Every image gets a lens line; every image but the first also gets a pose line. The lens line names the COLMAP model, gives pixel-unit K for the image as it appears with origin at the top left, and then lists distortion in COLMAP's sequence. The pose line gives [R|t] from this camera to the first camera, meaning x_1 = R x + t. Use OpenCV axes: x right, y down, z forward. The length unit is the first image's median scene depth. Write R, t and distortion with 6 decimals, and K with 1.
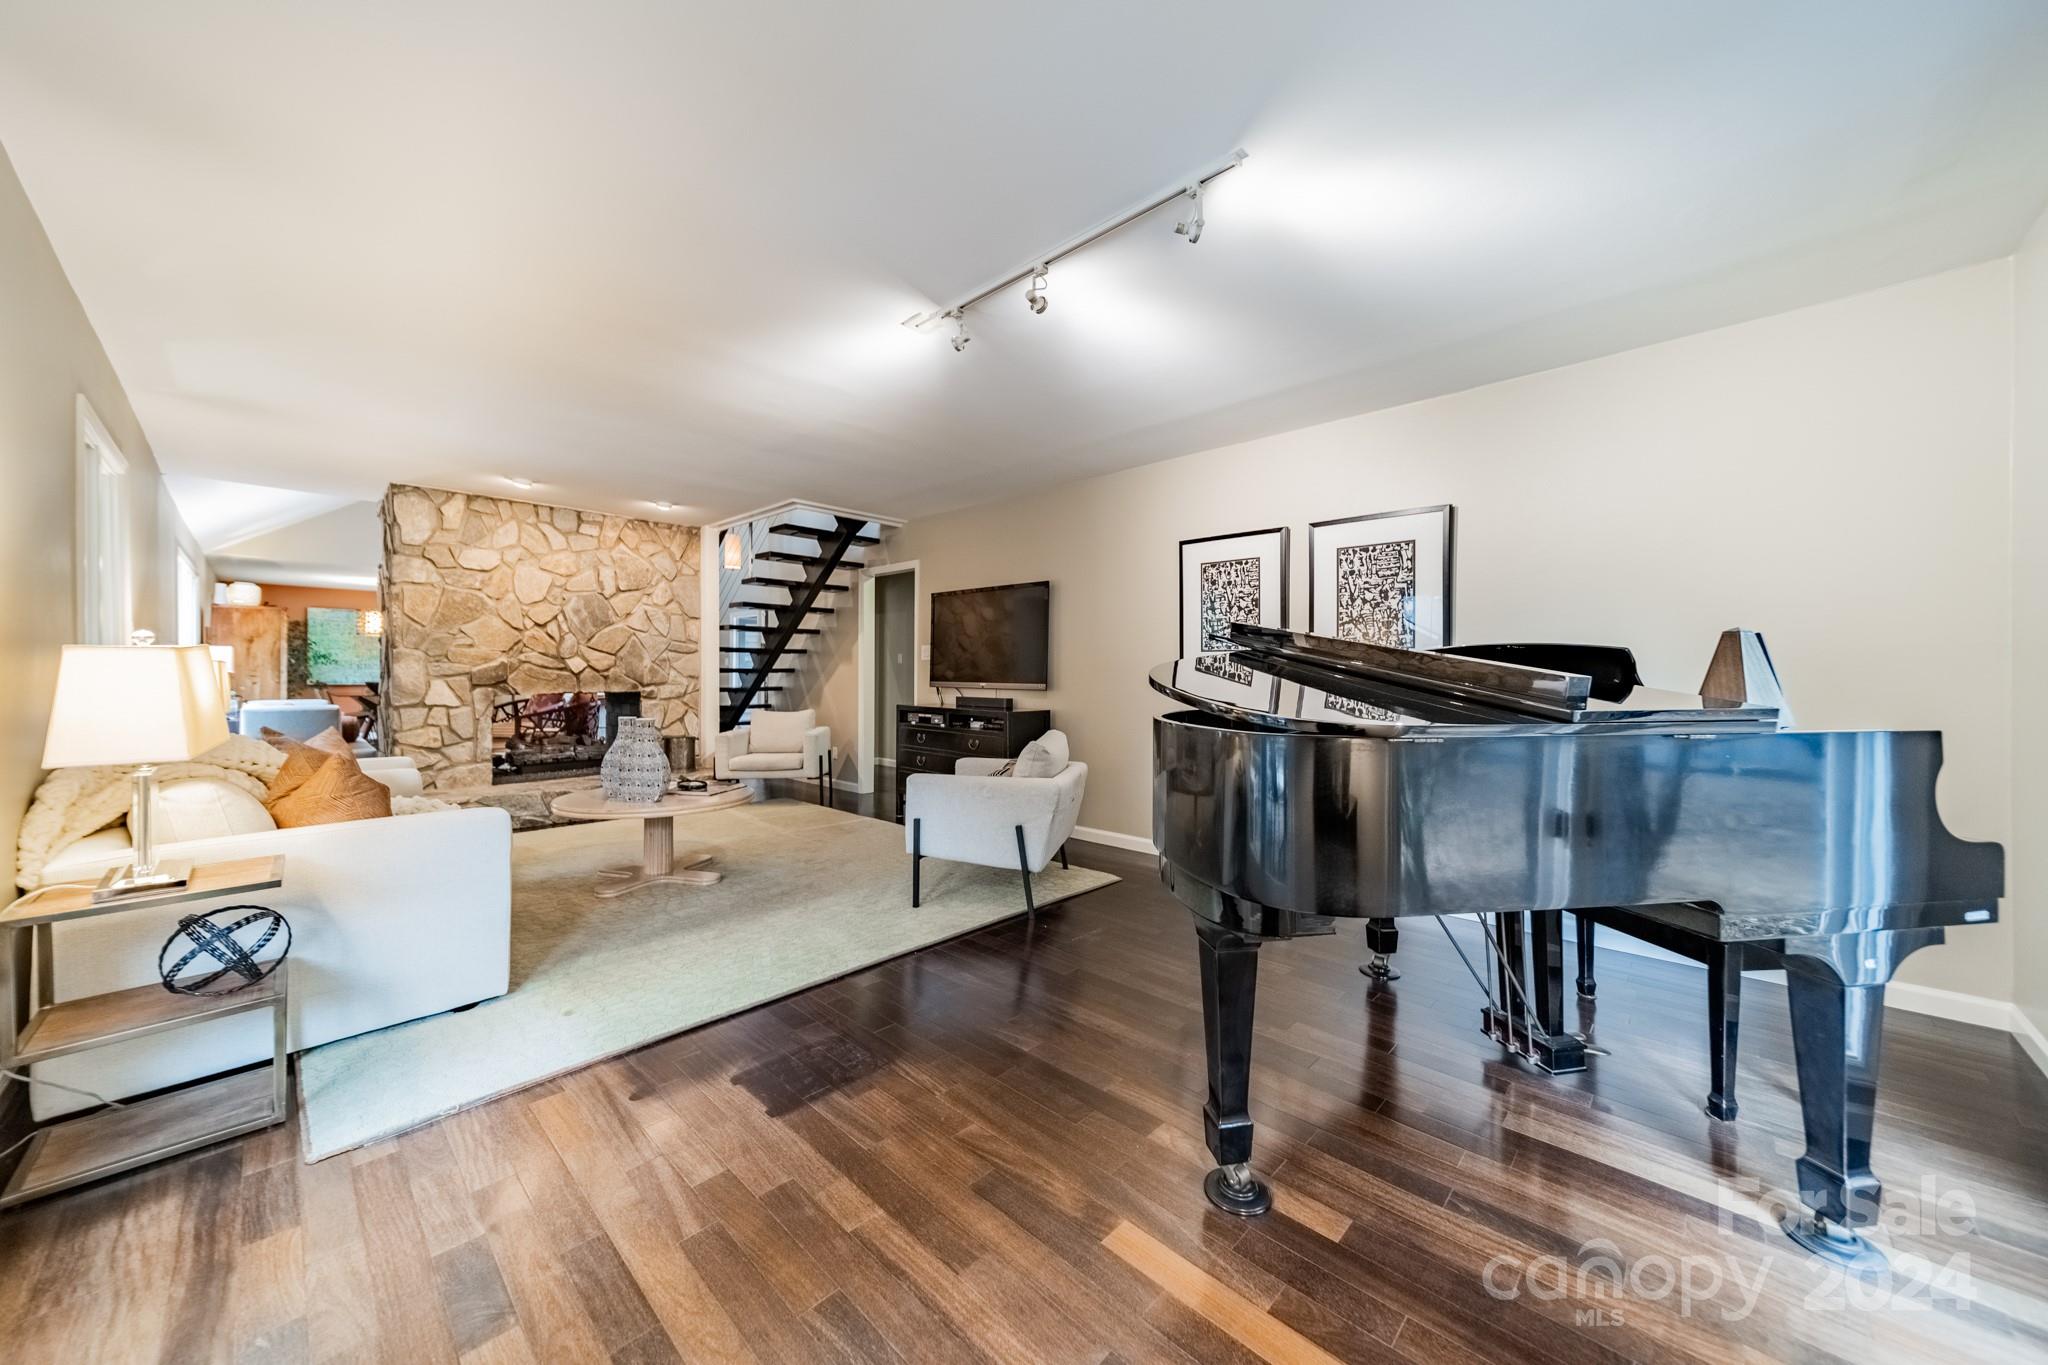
lens RADIAL K [[732.5, 0, 1030.5], [0, 732.5, 676.9], [0, 0, 1]] dist [0.007799, 0.000095]
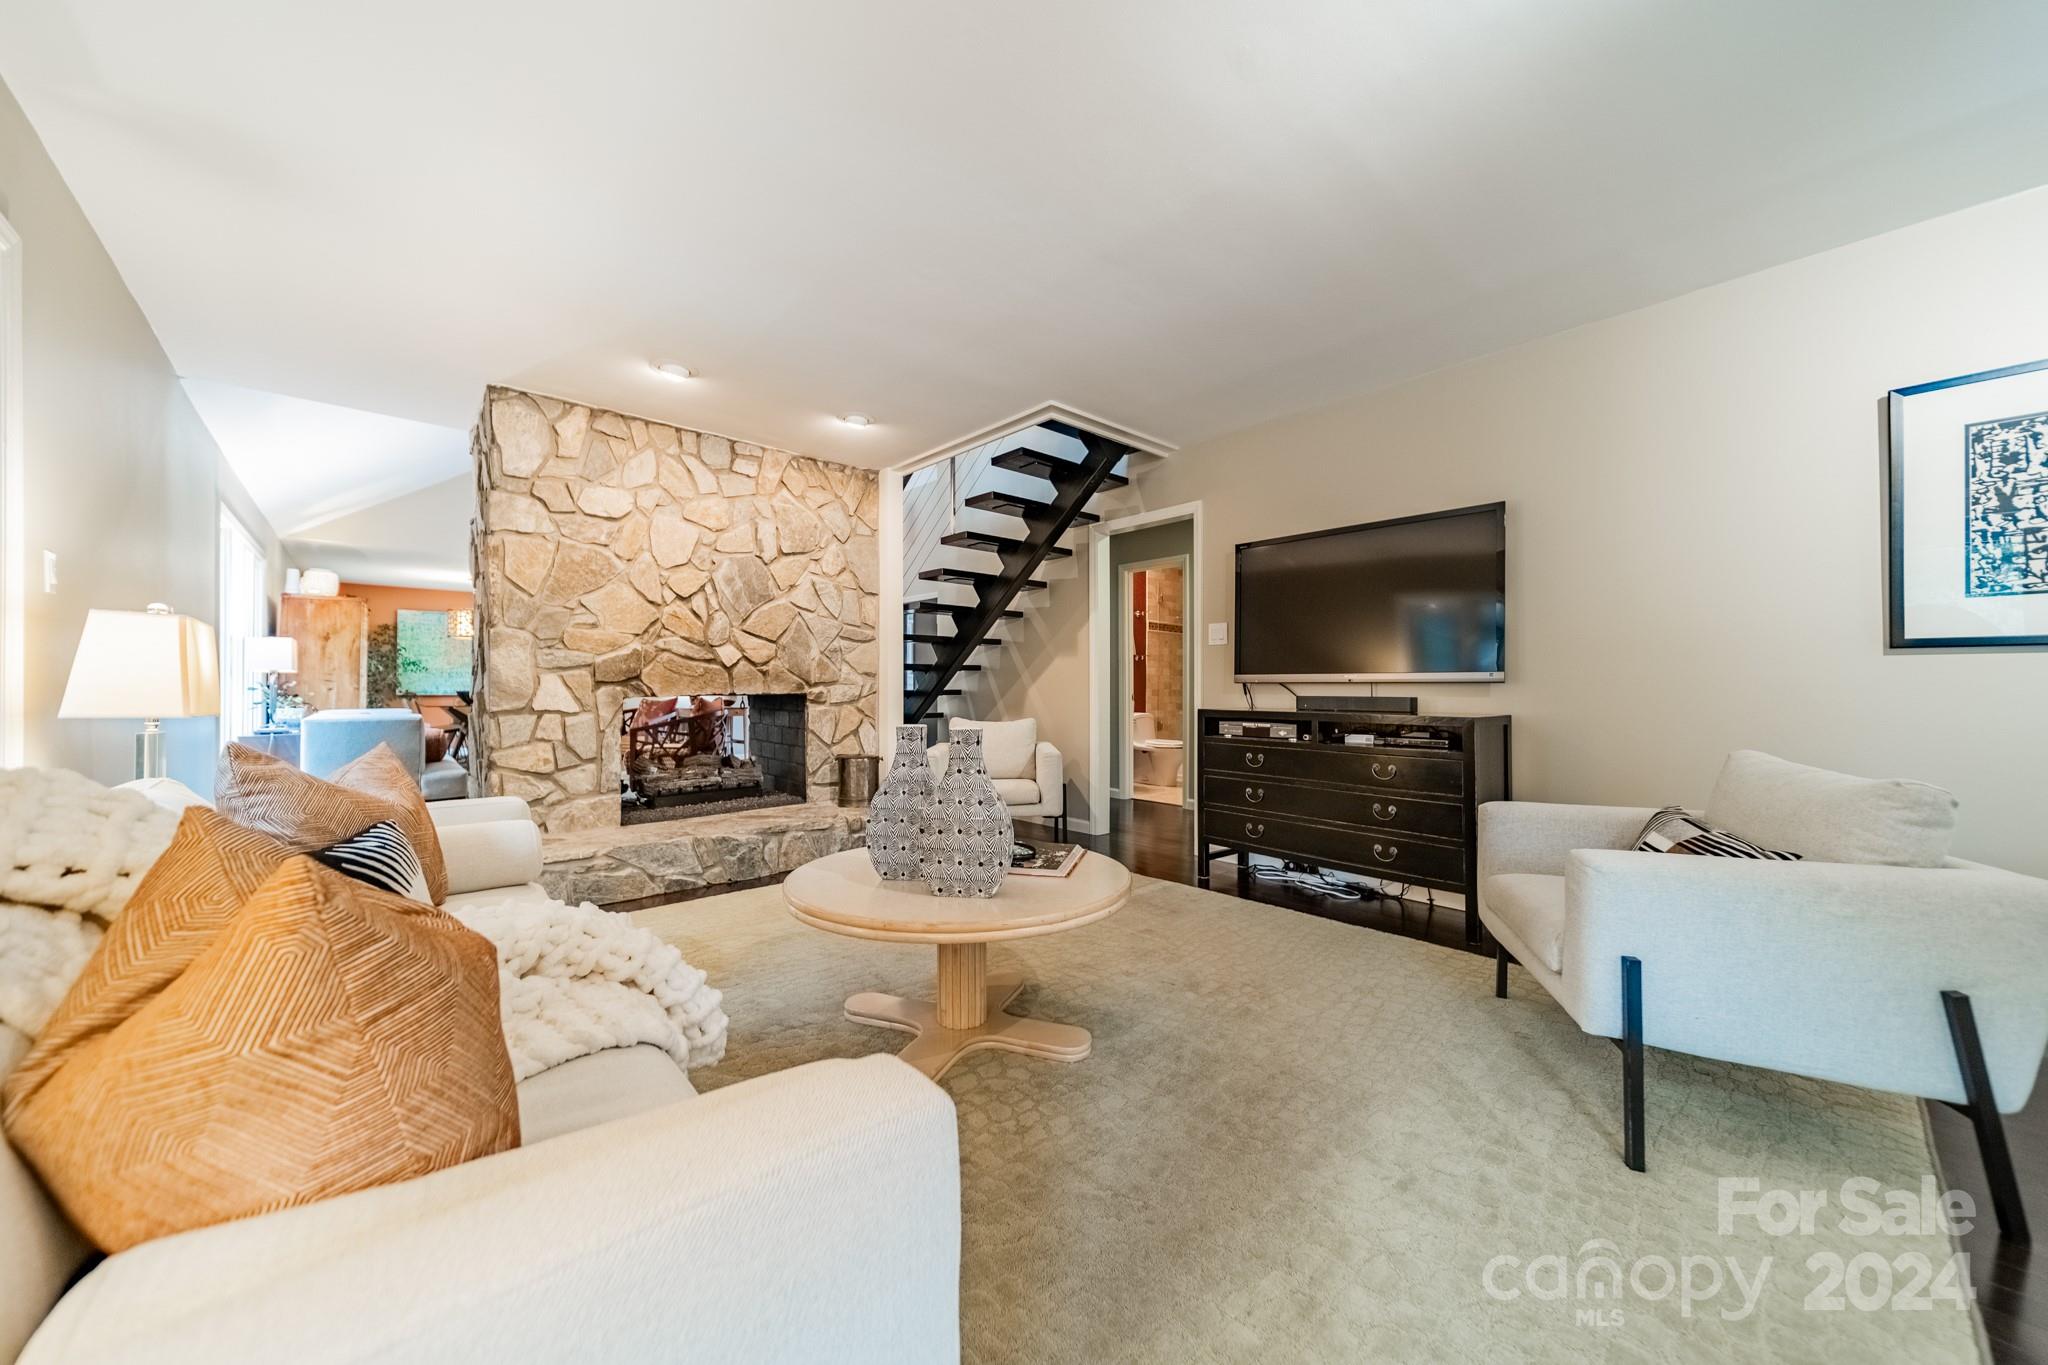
lens RADIAL K [[732.5, 0, 1024.9], [0, 732.5, 679.5], [0, 0, 1]] dist [0.007799, 0.000095]
pose [[0.996907, -0.006460, -0.078322, -0.280896], [0.005192, 0.999852, -0.016383, 0.020623], [0.078416, 0.015925, 0.996794, 0.318730]]
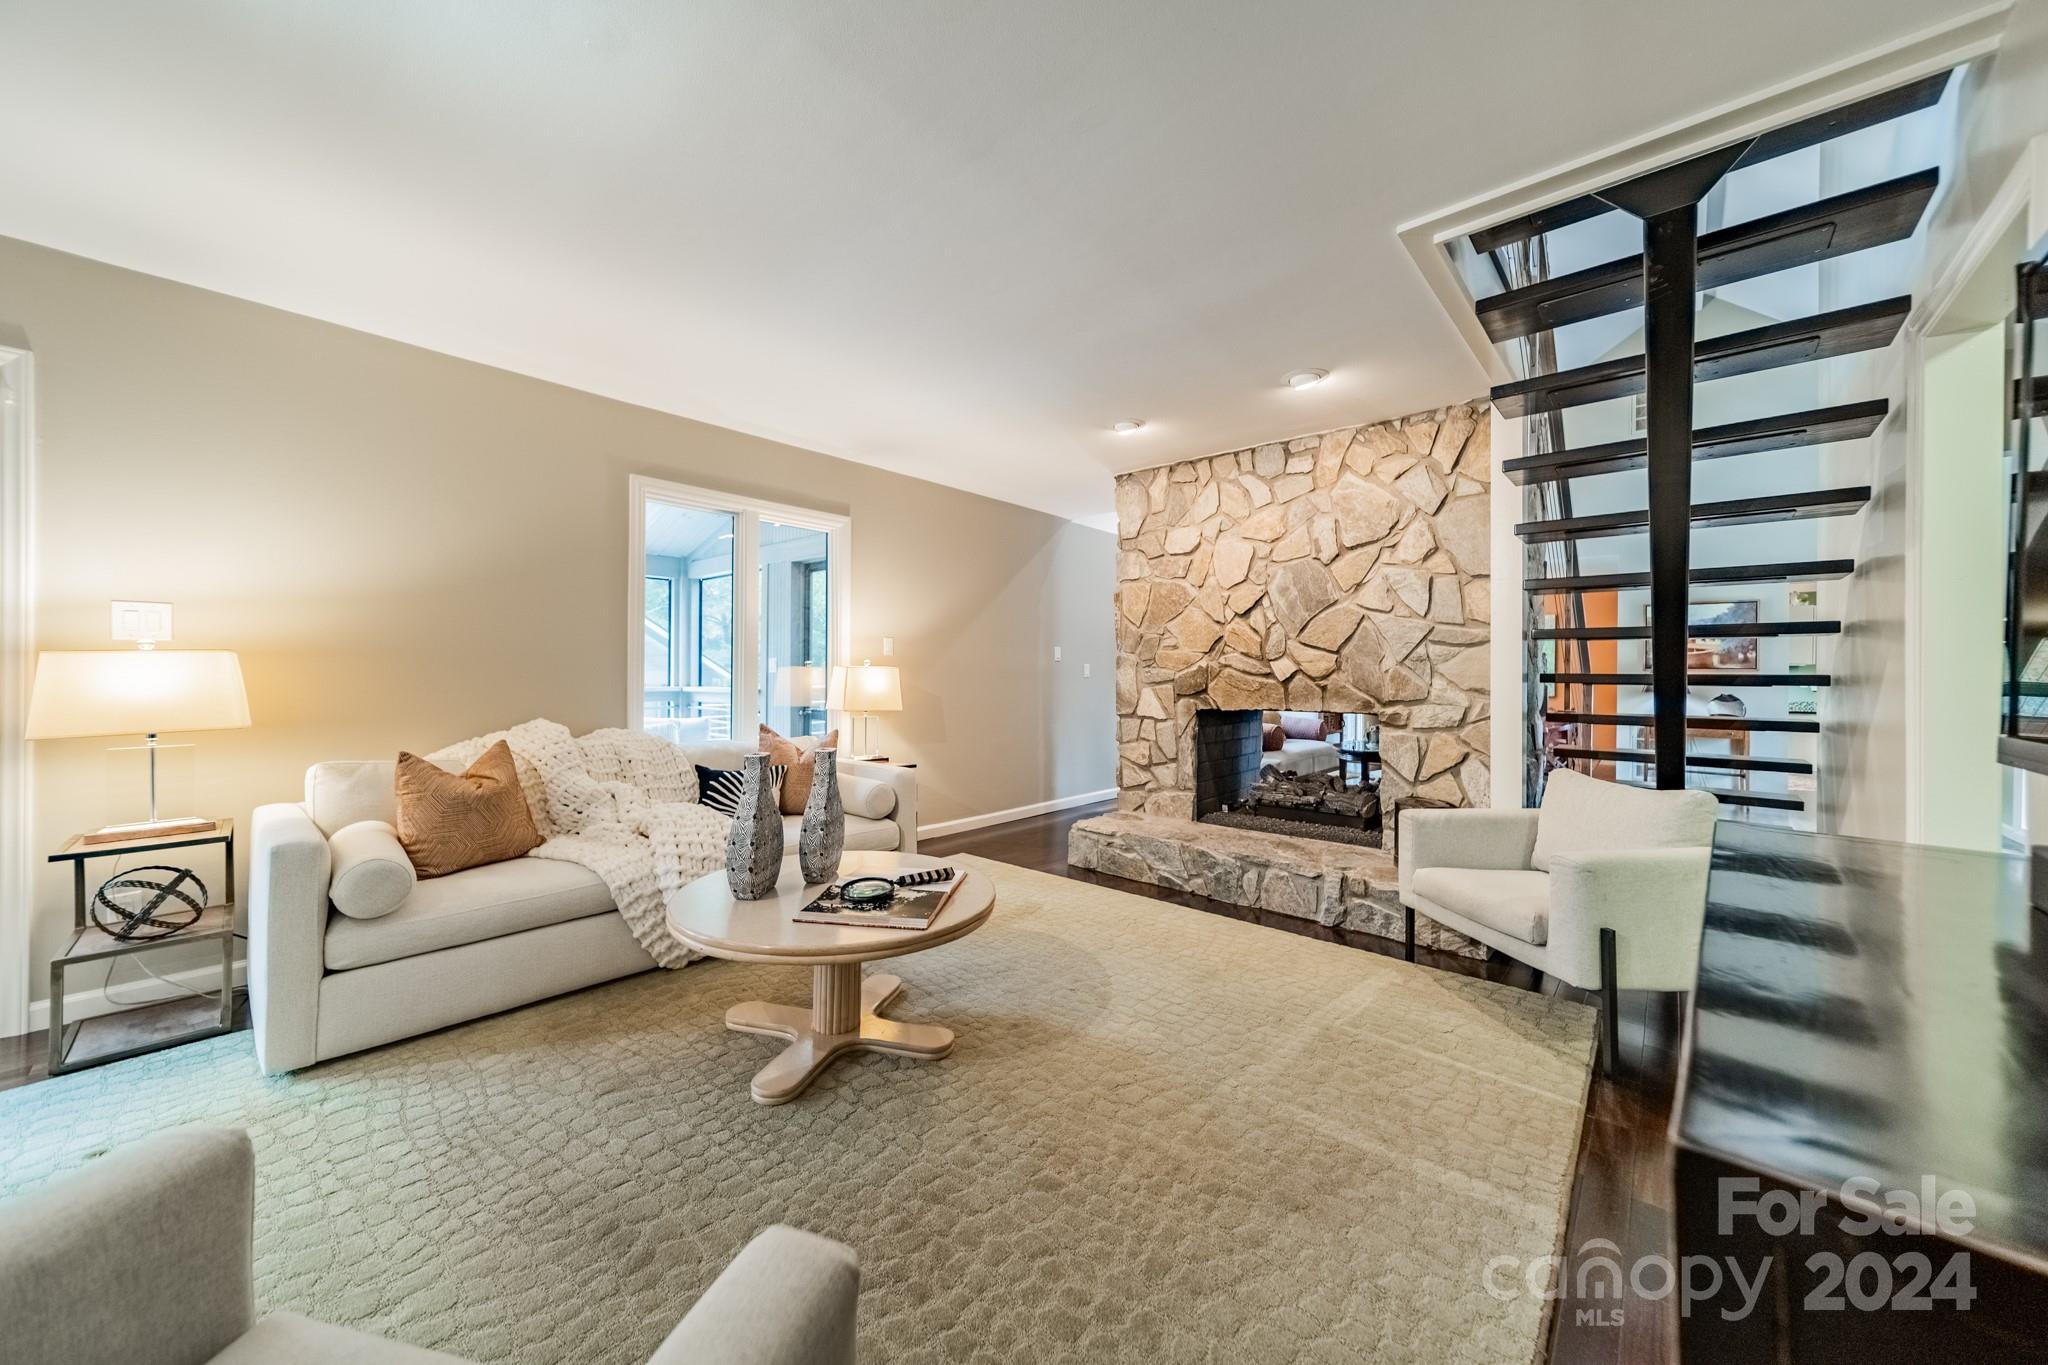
lens RADIAL K [[732.5, 0, 1035.8], [0, 732.5, 673.8], [0, 0, 1]] dist [0.007799, 0.000095]
pose [[0.034842, -0.002315, -0.999390, 0.052099], [-0.013427, 0.999906, -0.002784, -0.007532], [0.999303, 0.013515, 0.034808, 0.762762]]
